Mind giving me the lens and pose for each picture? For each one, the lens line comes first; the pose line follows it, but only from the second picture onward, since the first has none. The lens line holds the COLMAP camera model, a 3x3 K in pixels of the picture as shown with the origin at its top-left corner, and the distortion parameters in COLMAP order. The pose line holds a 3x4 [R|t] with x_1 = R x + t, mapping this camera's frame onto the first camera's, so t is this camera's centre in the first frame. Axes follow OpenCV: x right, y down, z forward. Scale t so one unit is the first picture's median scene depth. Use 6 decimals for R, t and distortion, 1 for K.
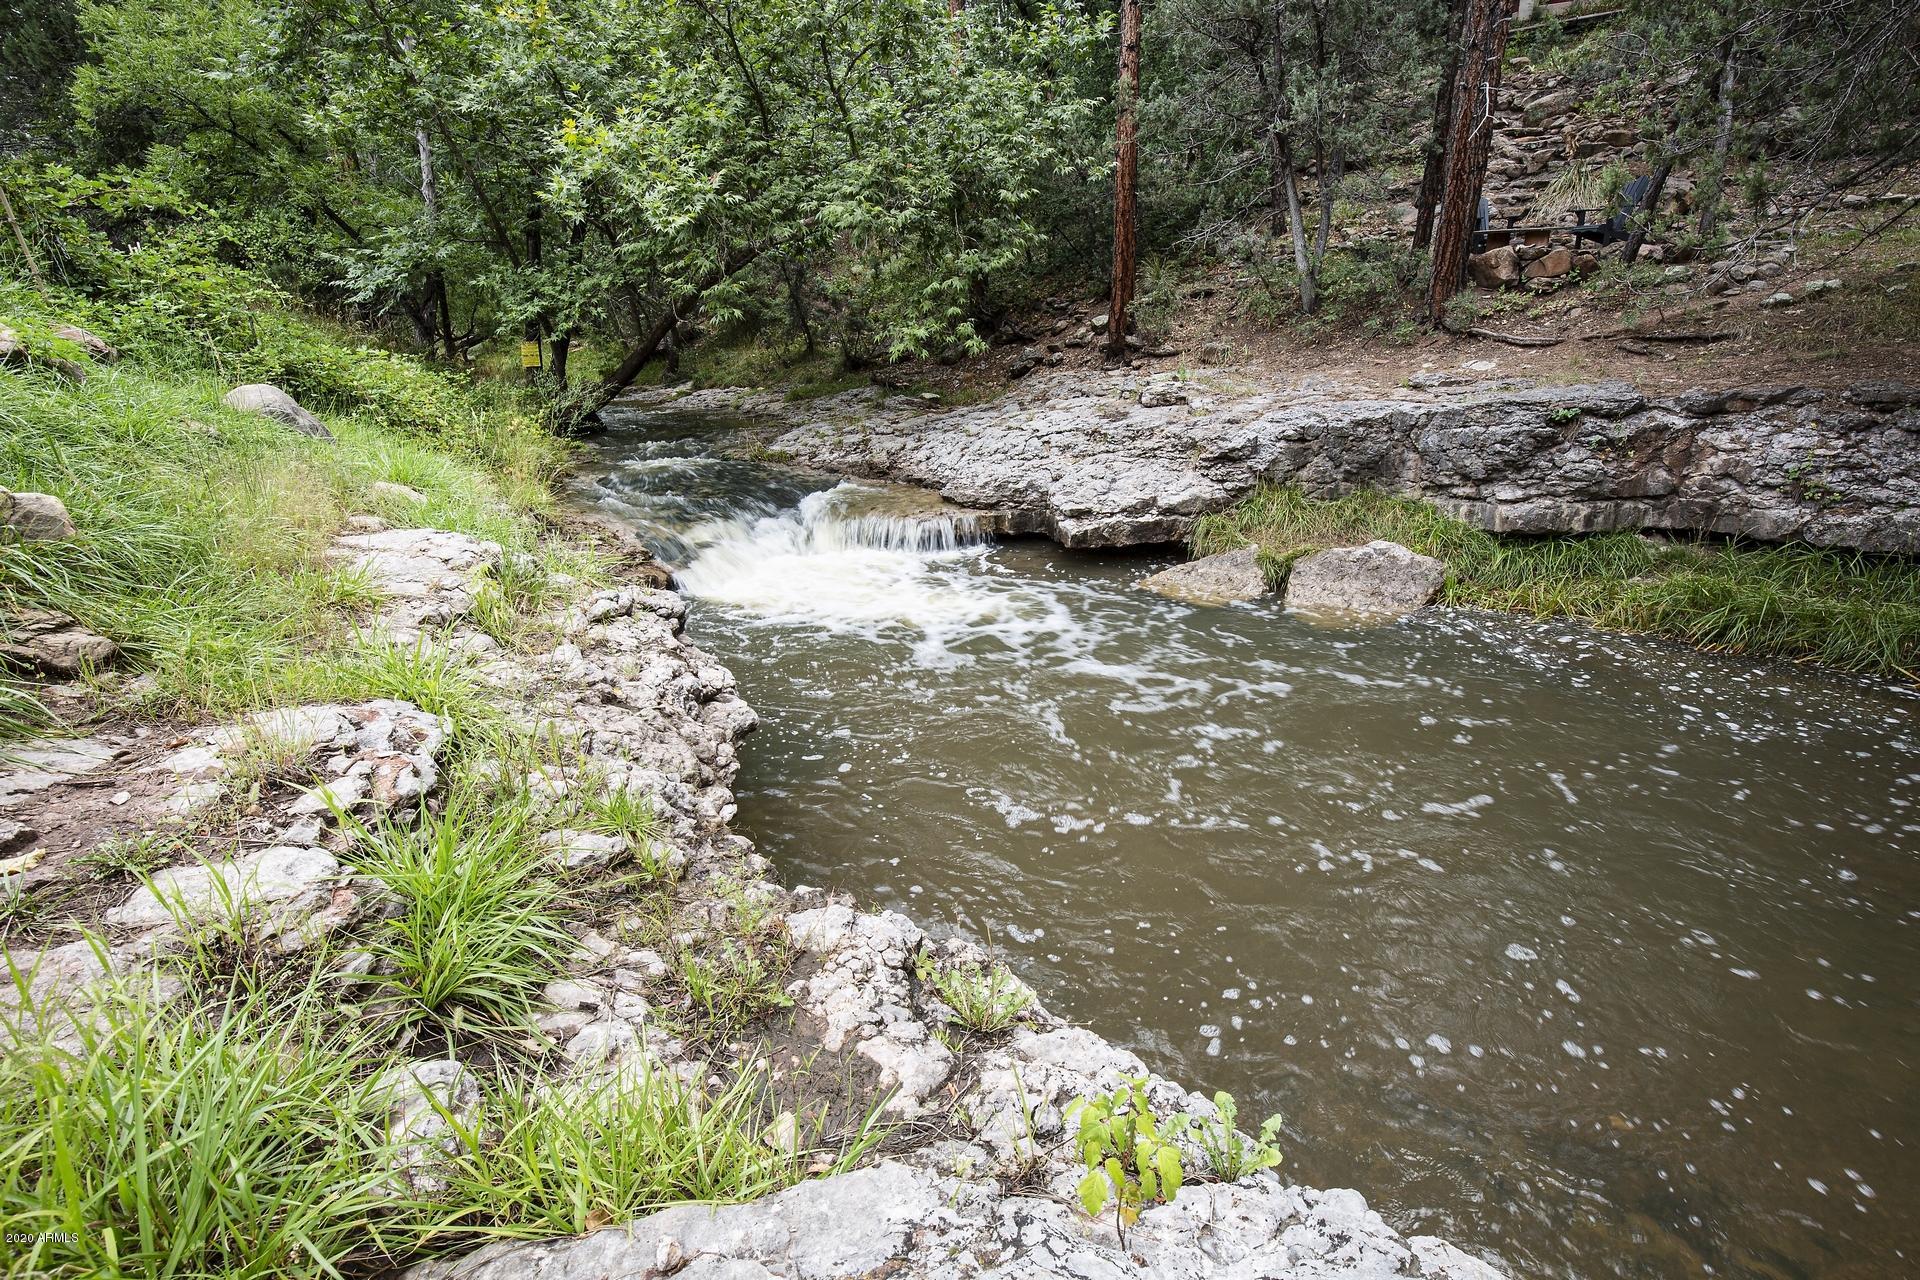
lens RADIAL K [[909.0, 0, 972.5], [0, 909.0, 655.6], [0, 0, 1]] dist [-0.039096, 0.007905]
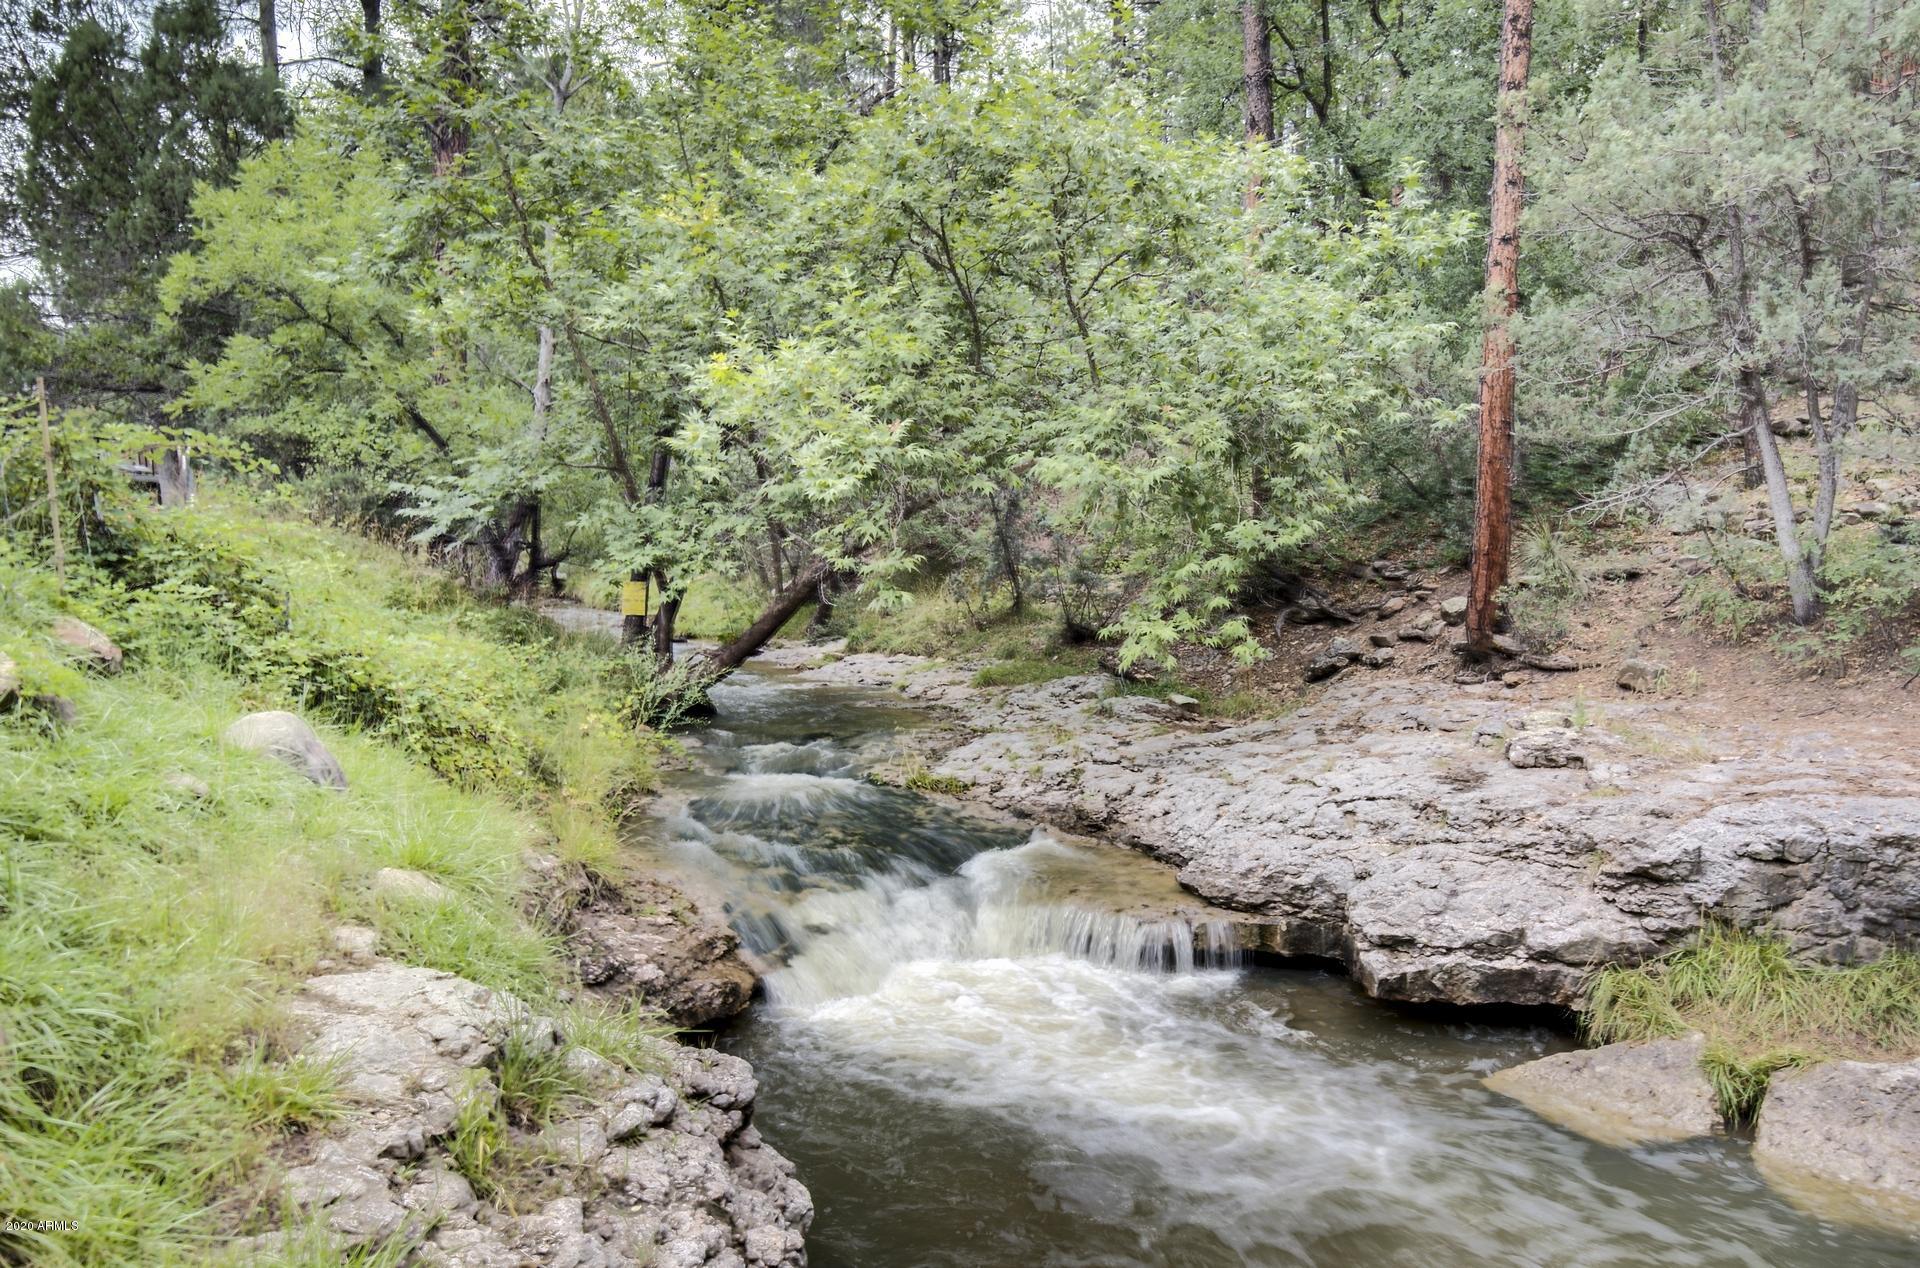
lens RADIAL K [[1417.4, 0, 952.1], [0, 1417.4, 635.8], [0, 0, 1]] dist [-0.000309, 0.005291]
pose [[0.974364, 0.054931, -0.218168, 0.019680], [-0.113782, 0.956891, -0.267232, -0.056068], [0.194083, 0.285205, 0.938610, -0.033880]]
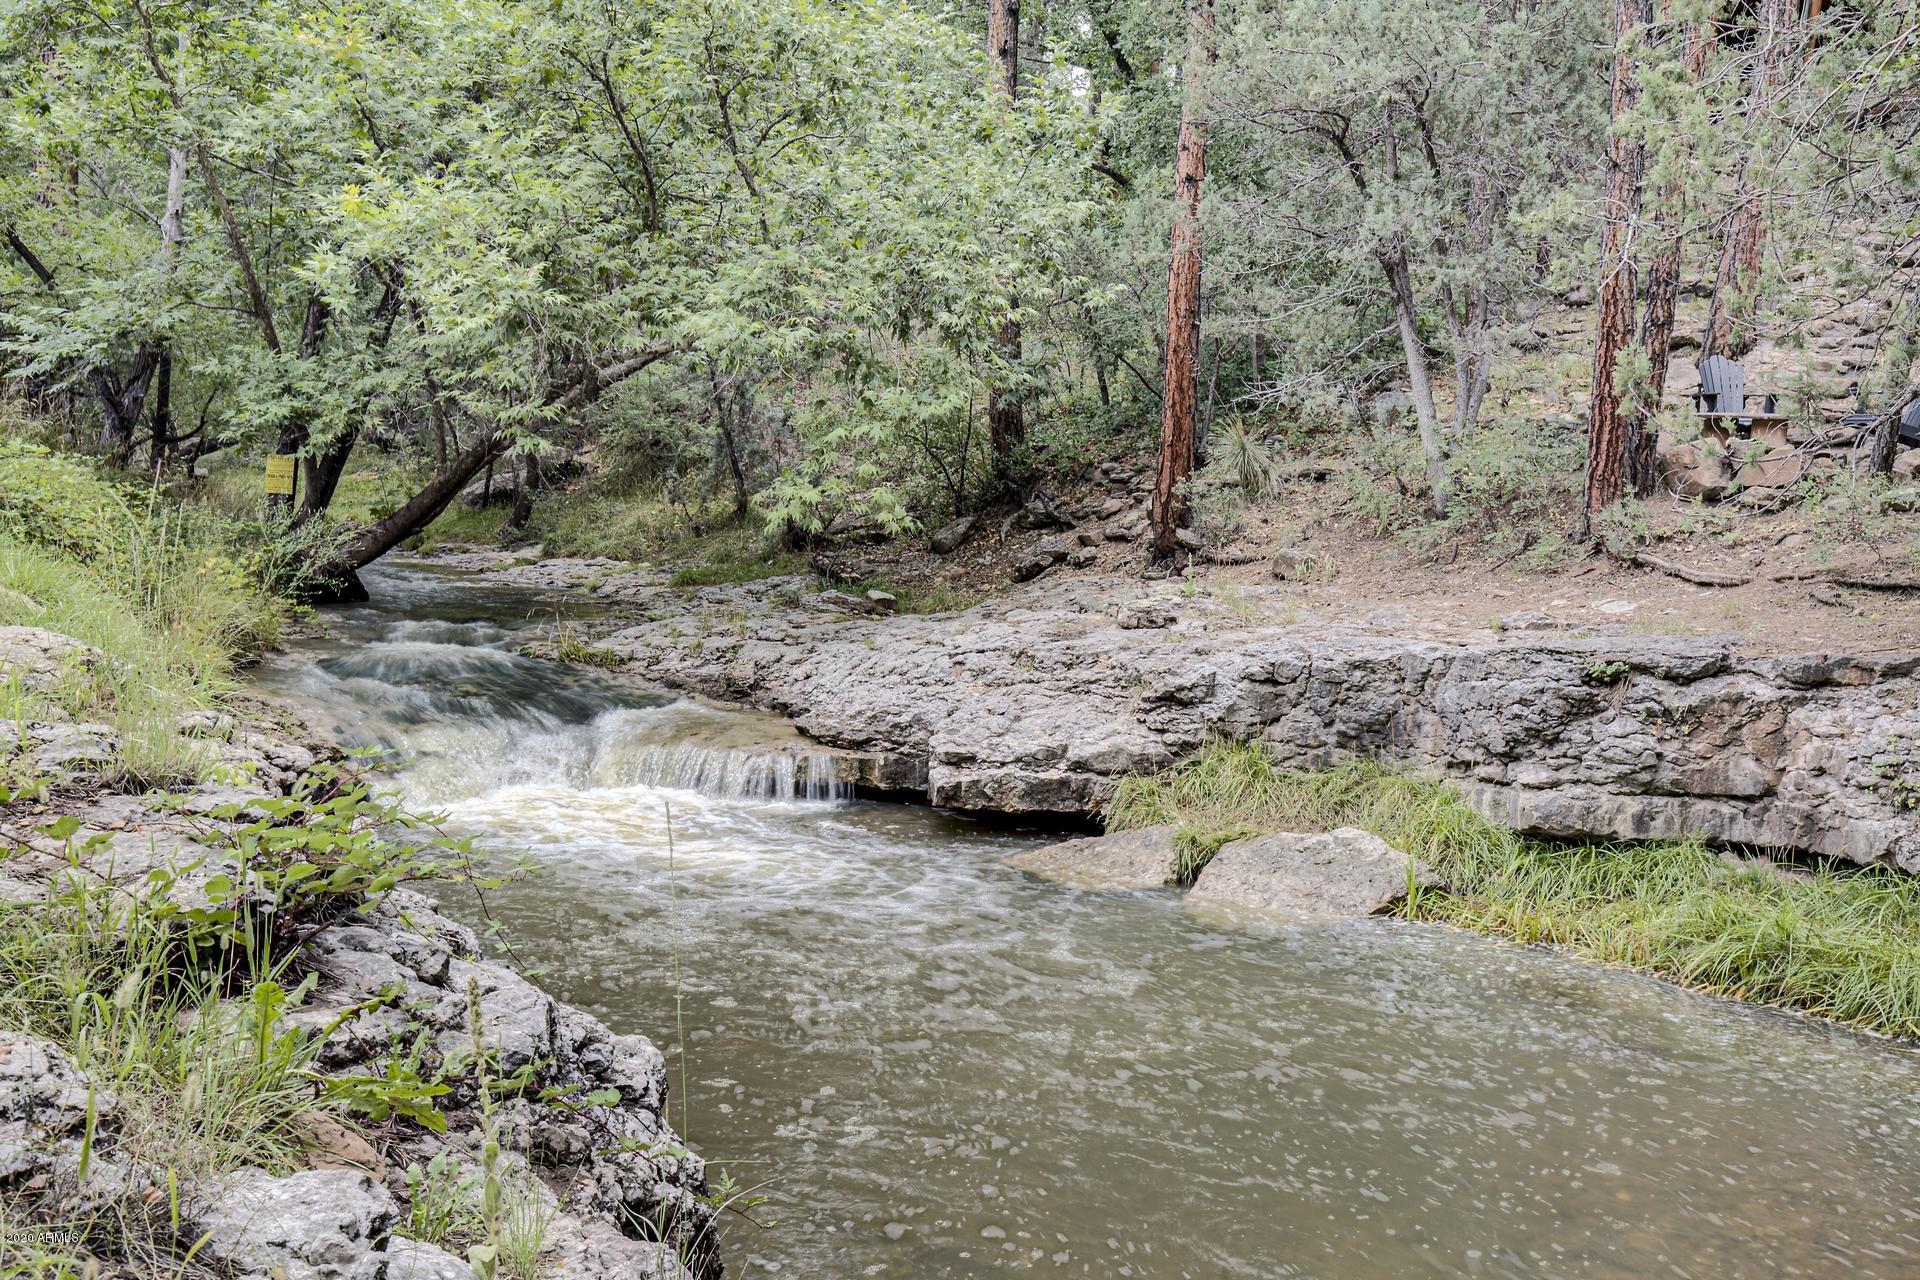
lens RADIAL K [[1837.6, 0, 964.4], [0, 1837.6, 639.5], [0, 0, 1]] dist [0.046357, 0.000000]
pose [[0.990828, 0.091604, -0.099336, 0.224533], [-0.114863, 0.958182, -0.262096, 0.108483], [0.071173, 0.271102, 0.959916, -0.326397]]
